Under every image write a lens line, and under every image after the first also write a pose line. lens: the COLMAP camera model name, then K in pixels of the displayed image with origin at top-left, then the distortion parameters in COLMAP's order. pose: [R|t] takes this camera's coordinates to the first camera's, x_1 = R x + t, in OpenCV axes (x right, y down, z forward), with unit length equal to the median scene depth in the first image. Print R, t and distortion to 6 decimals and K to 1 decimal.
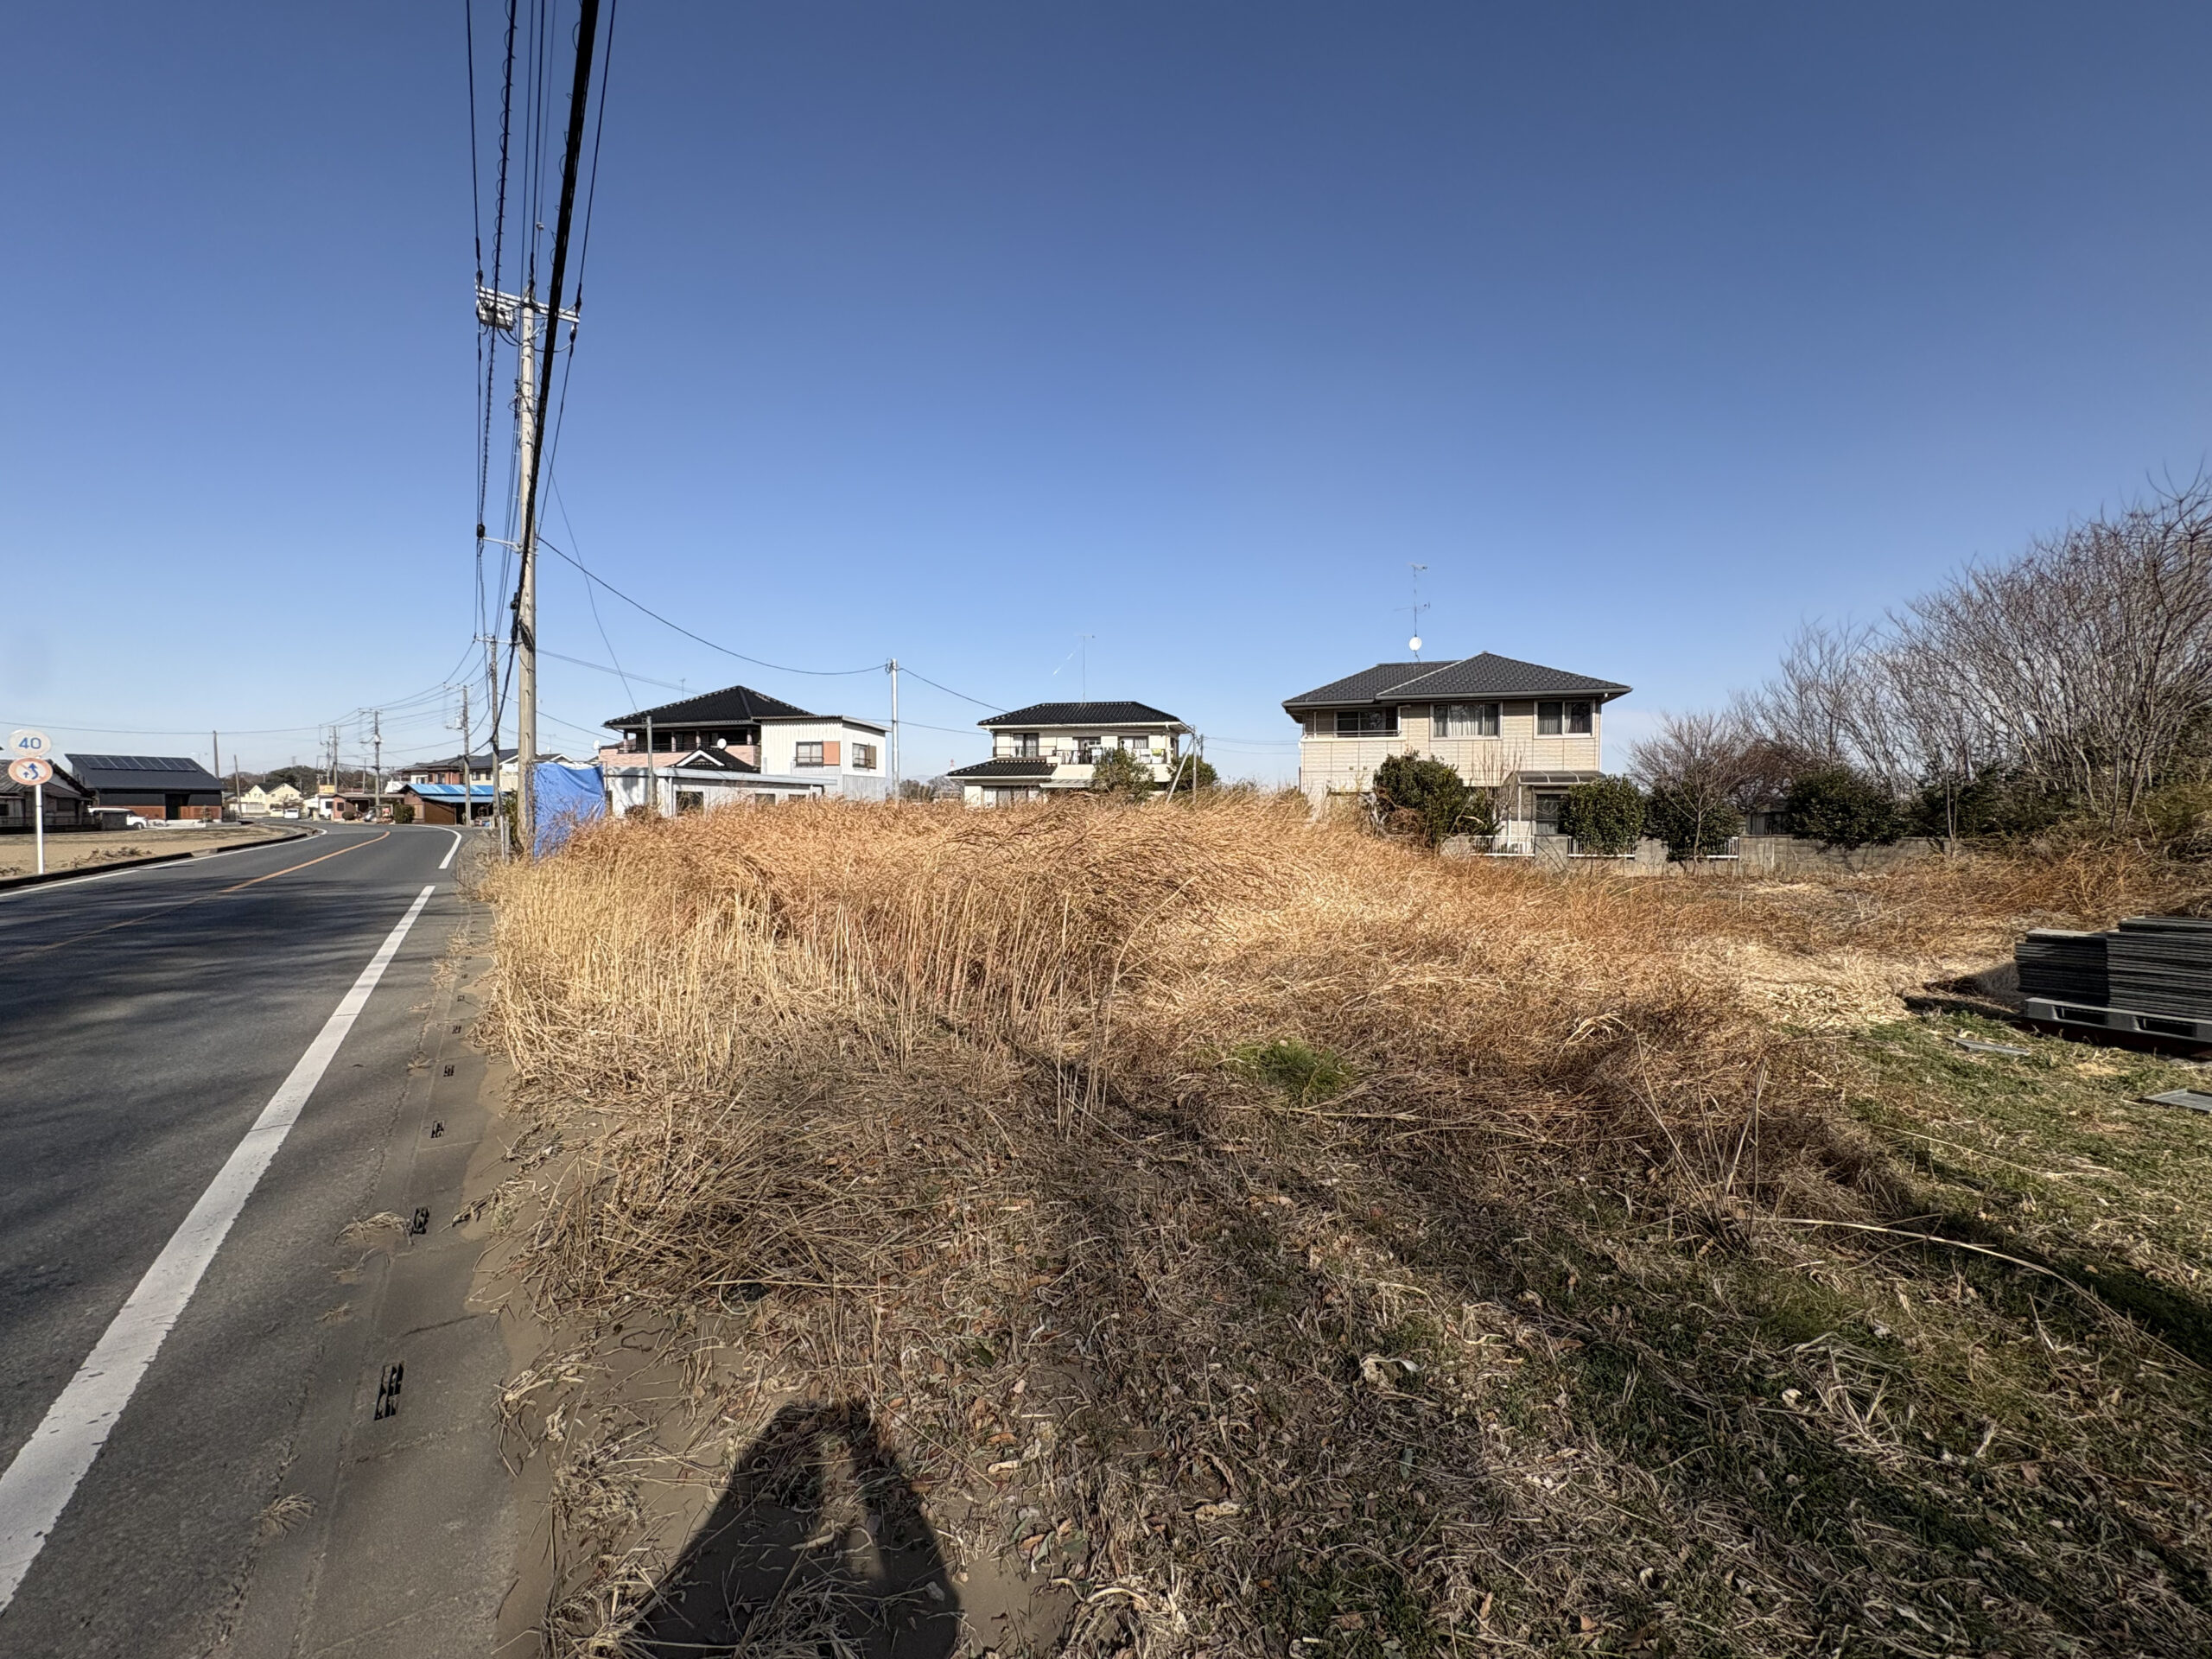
lens RADIAL K [[873.9, 0, 1106.0], [0, 873.9, 829.5], [0, 0, 1]] dist [0.002605, 0.000350]
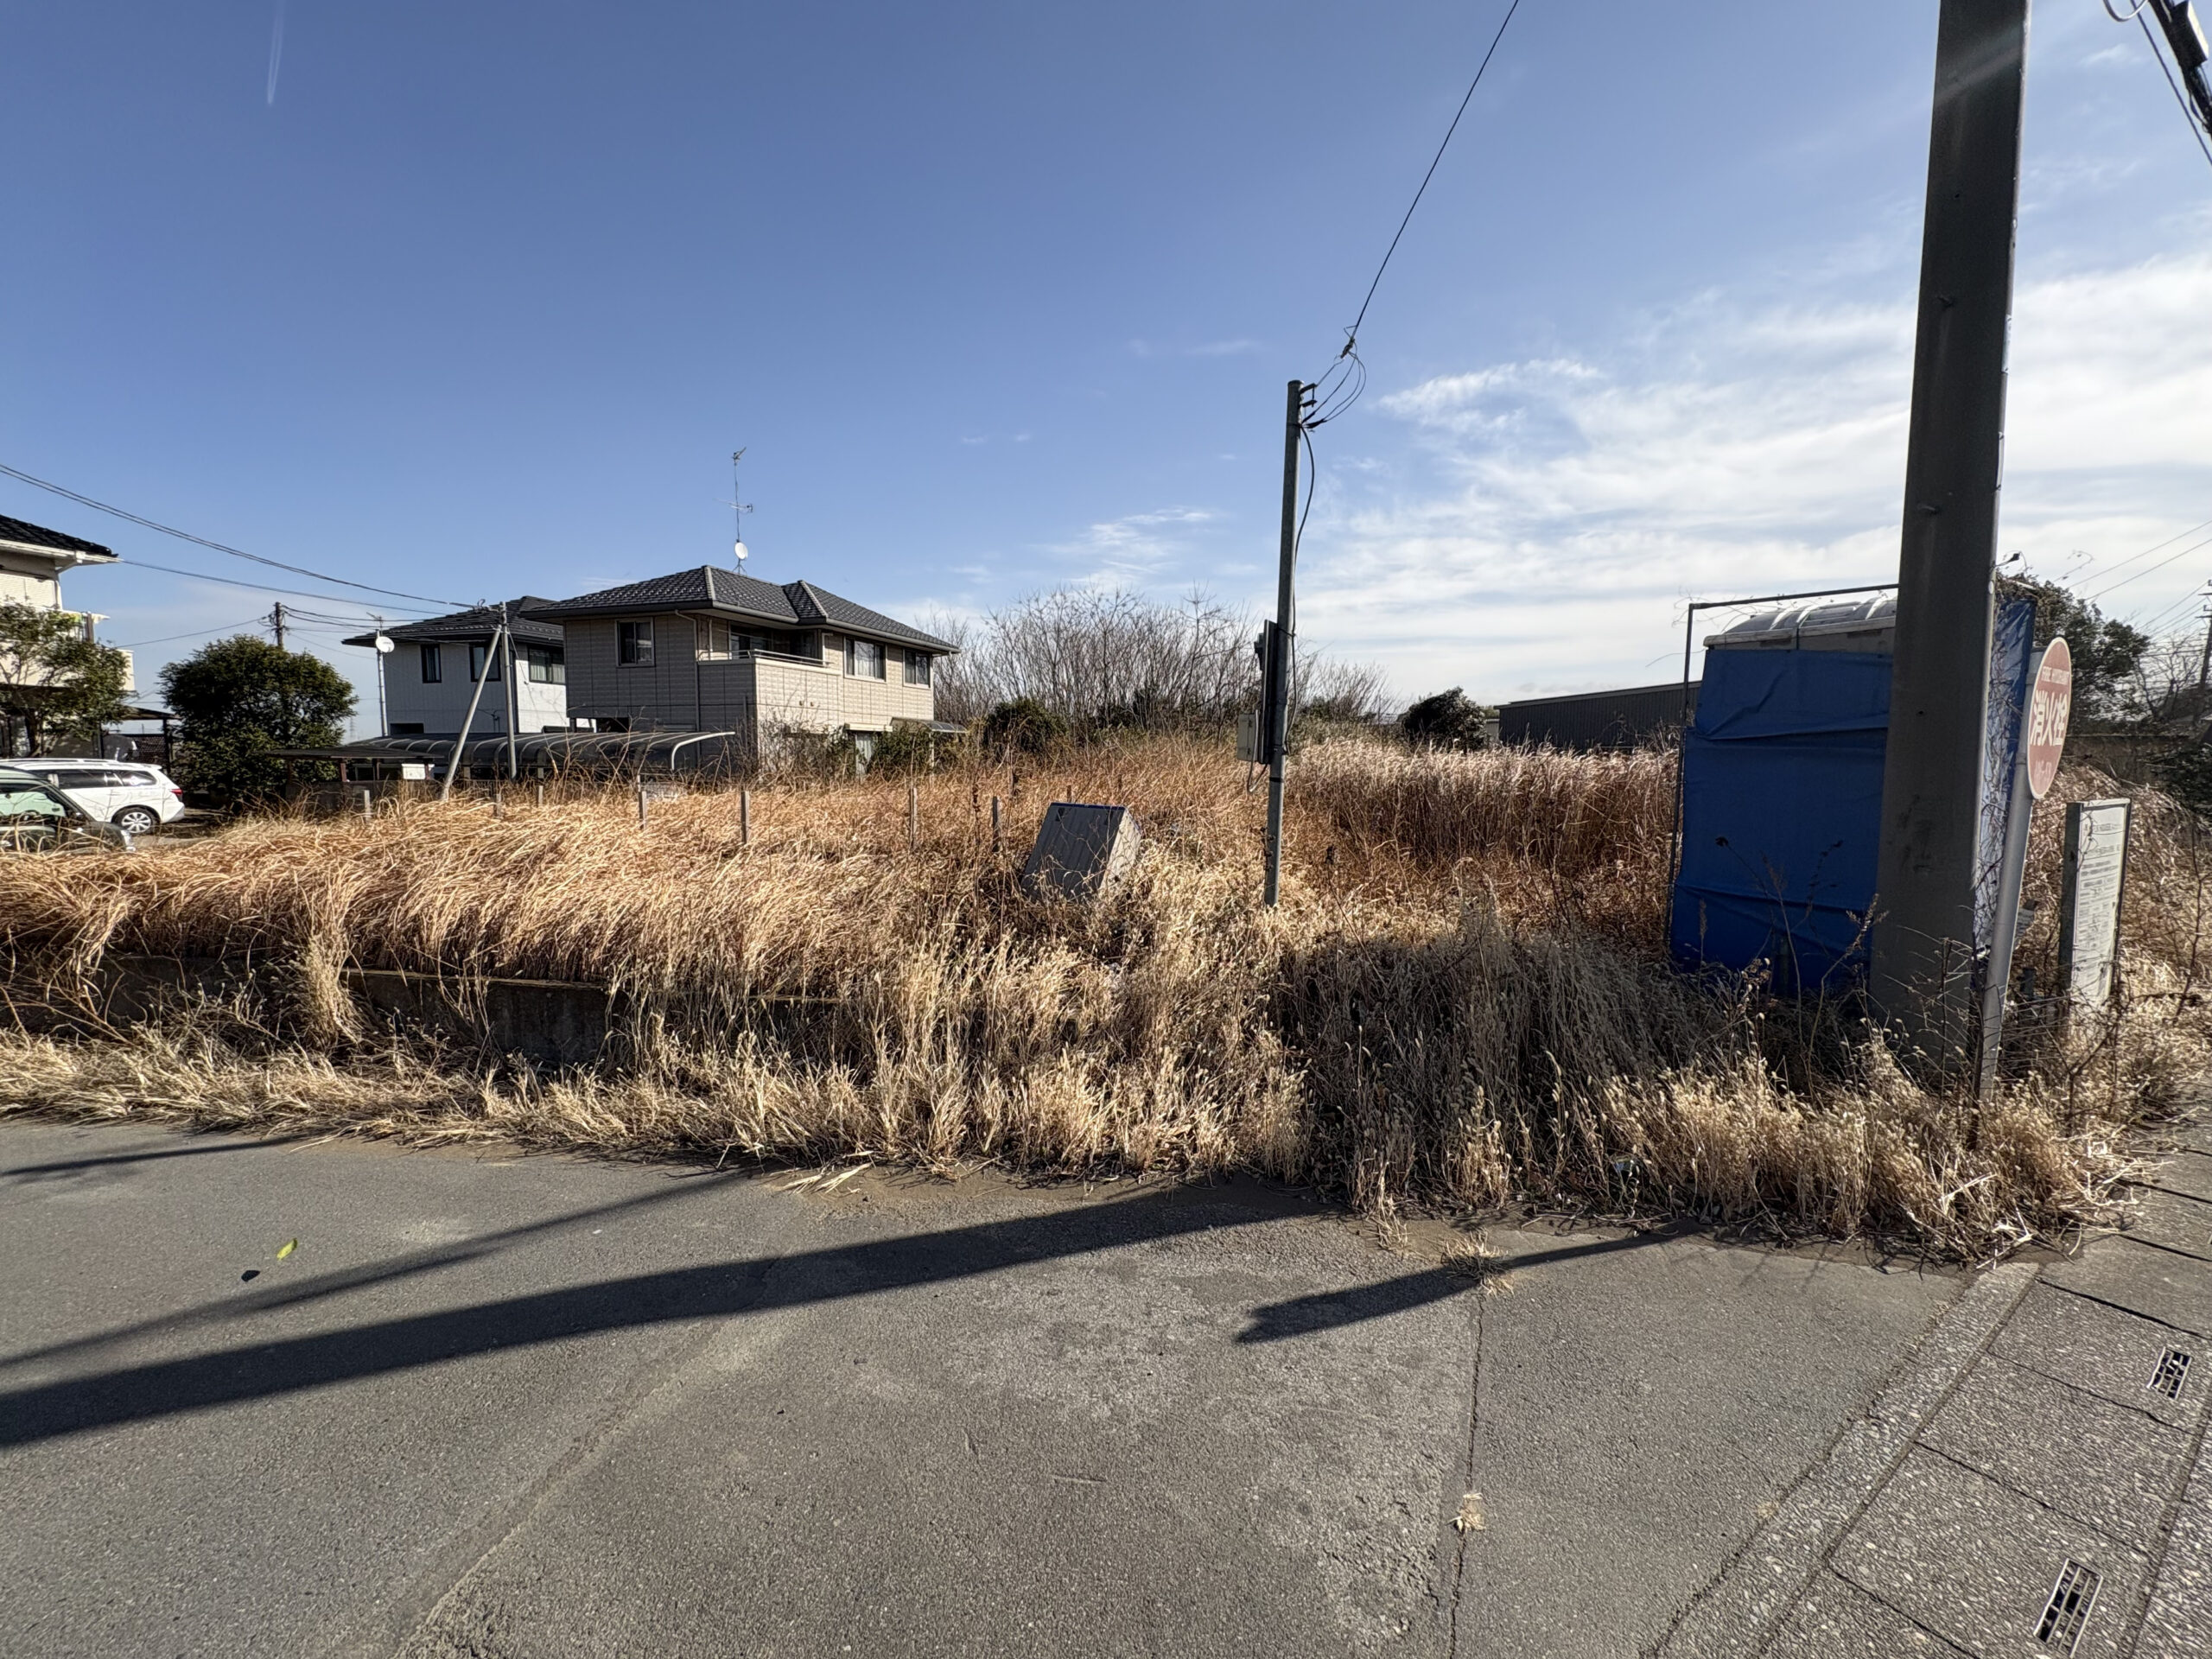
lens RADIAL K [[880.6, 0, 1115.5], [0, 880.6, 816.4], [0, 0, 1]] dist [-0.011200, 0.000347]
pose [[0.024530, -0.069205, 0.997301, -0.370923], [0.019702, 0.997441, 0.068730, -0.012254], [-0.999505, 0.017963, 0.025831, 0.506260]]
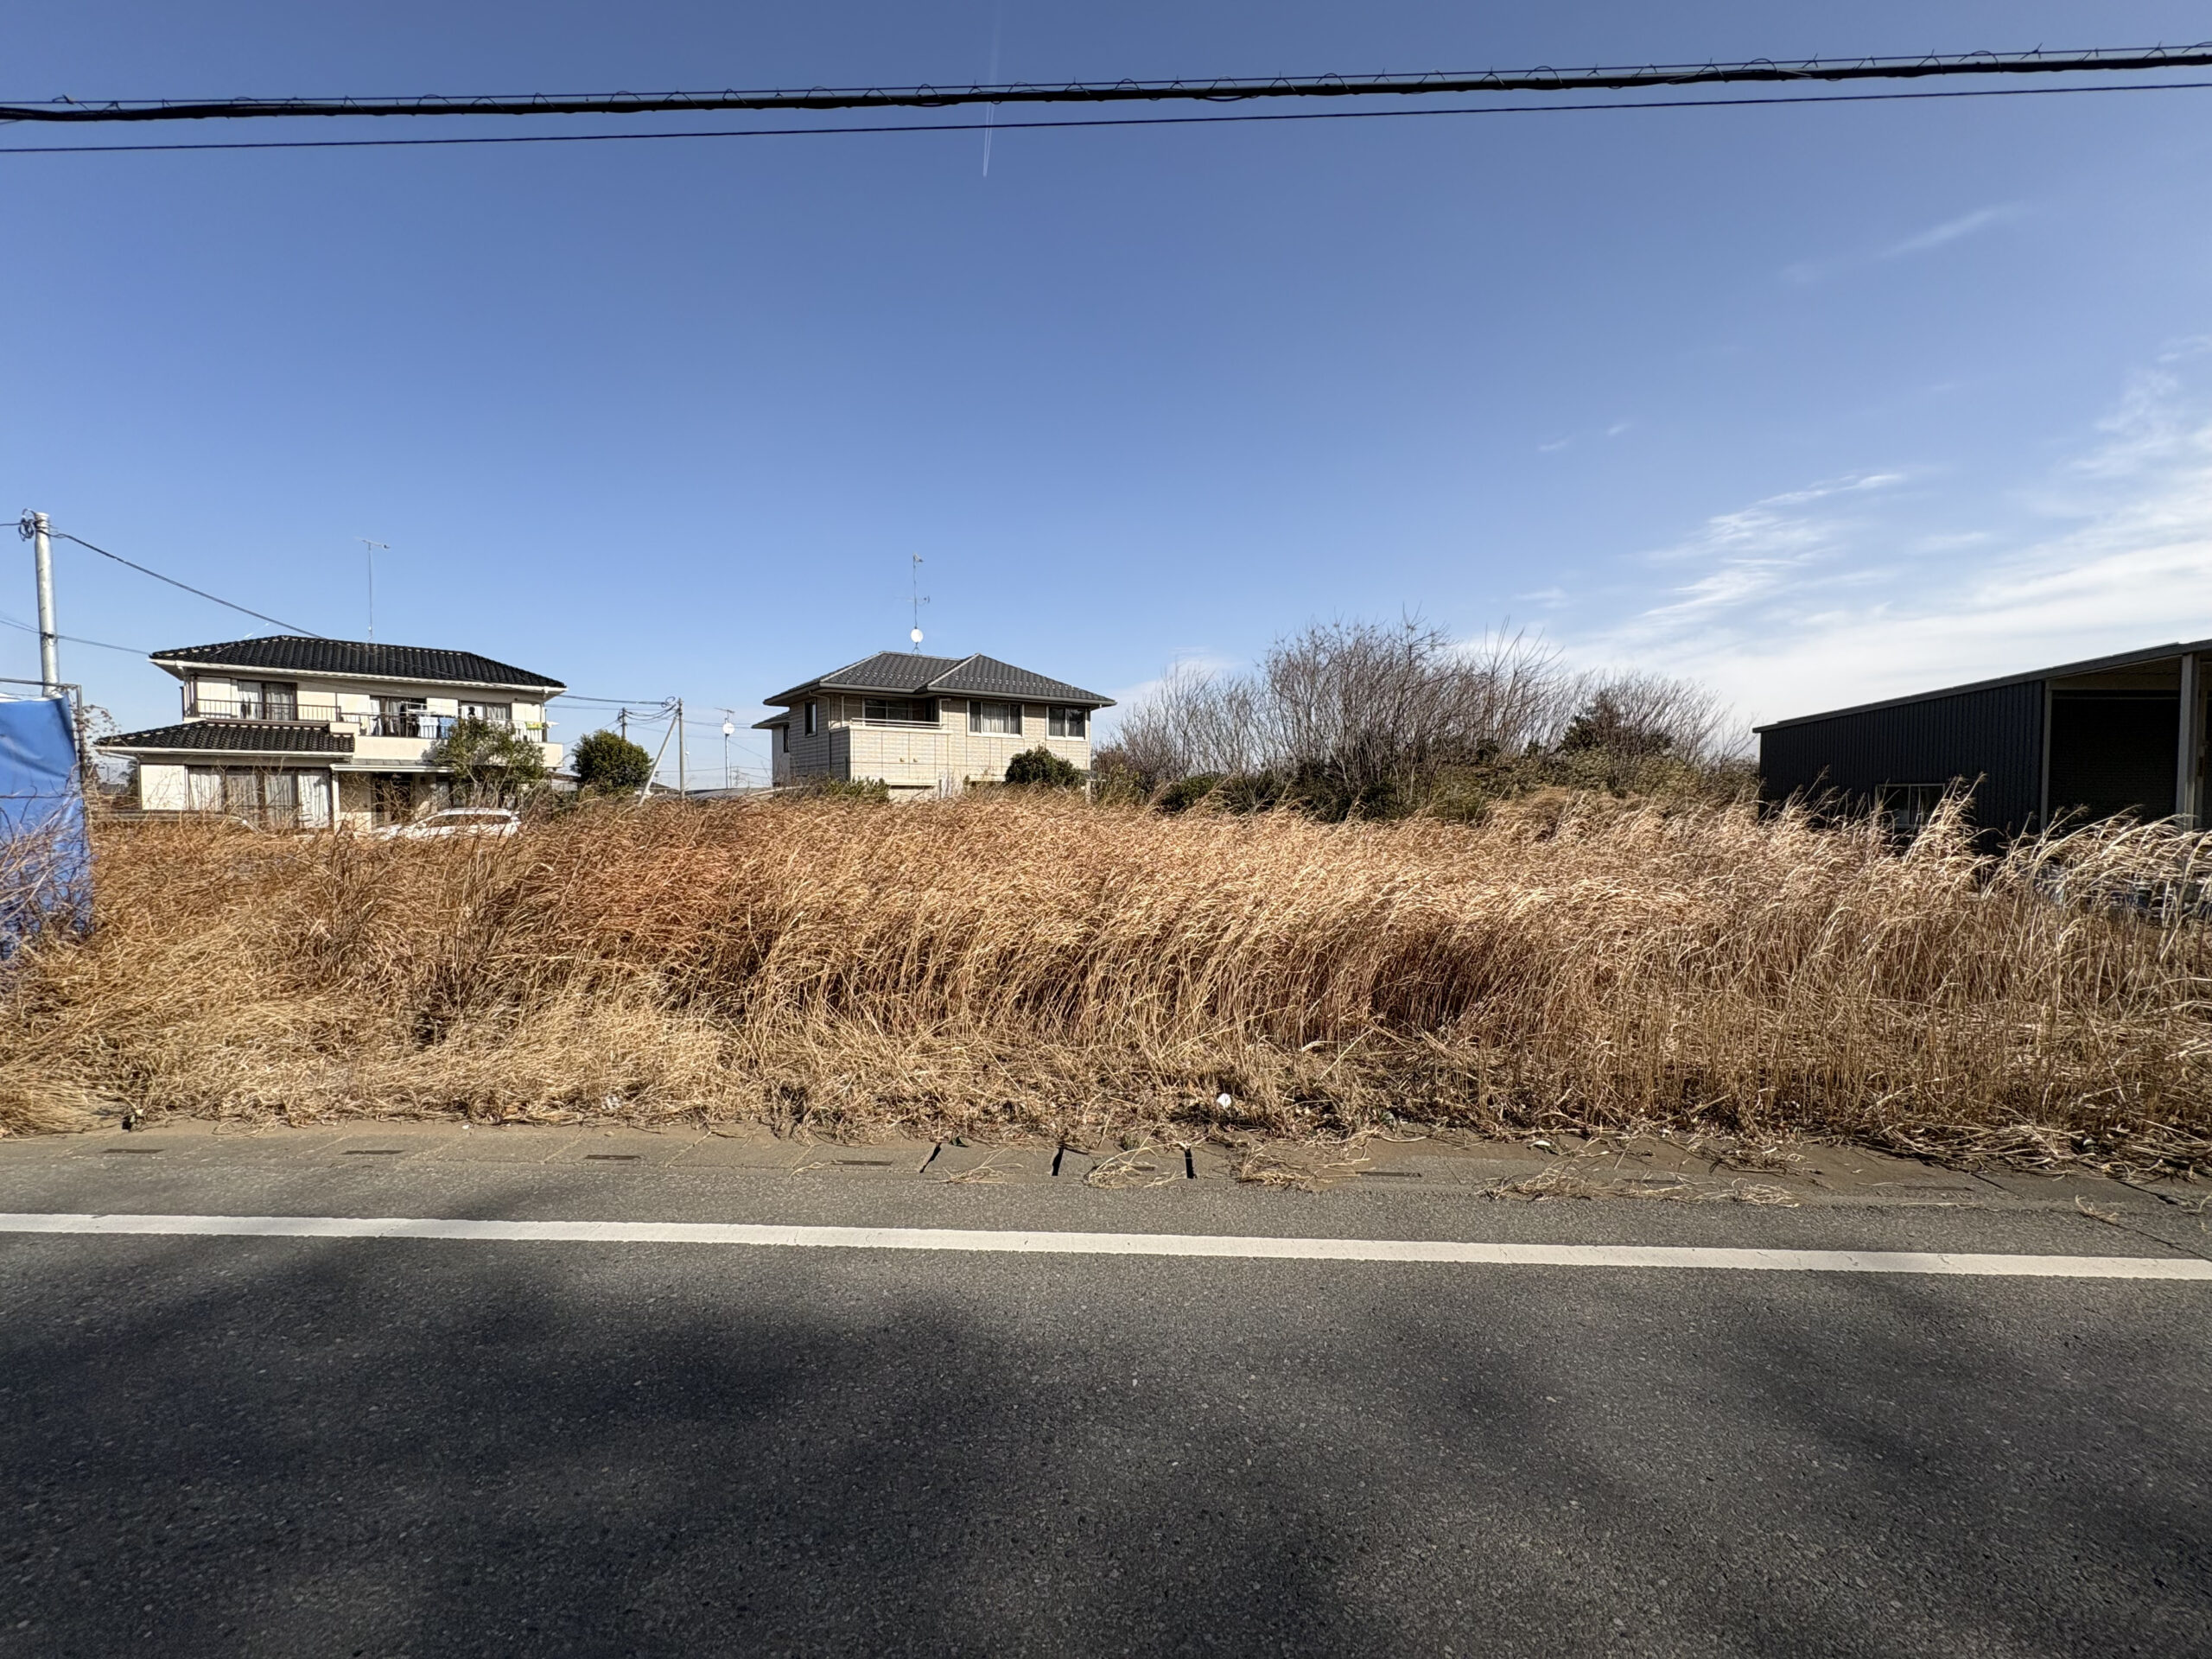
lens RADIAL K [[873.9, 0, 1106.0], [0, 873.9, 829.5], [0, 0, 1]] dist [0.002605, 0.000350]
pose [[0.617651, -0.030785, 0.785850, -0.236746], [0.021250, 0.999522, 0.022454, -0.008405], [-0.786165, 0.002831, 0.618010, 0.175057]]
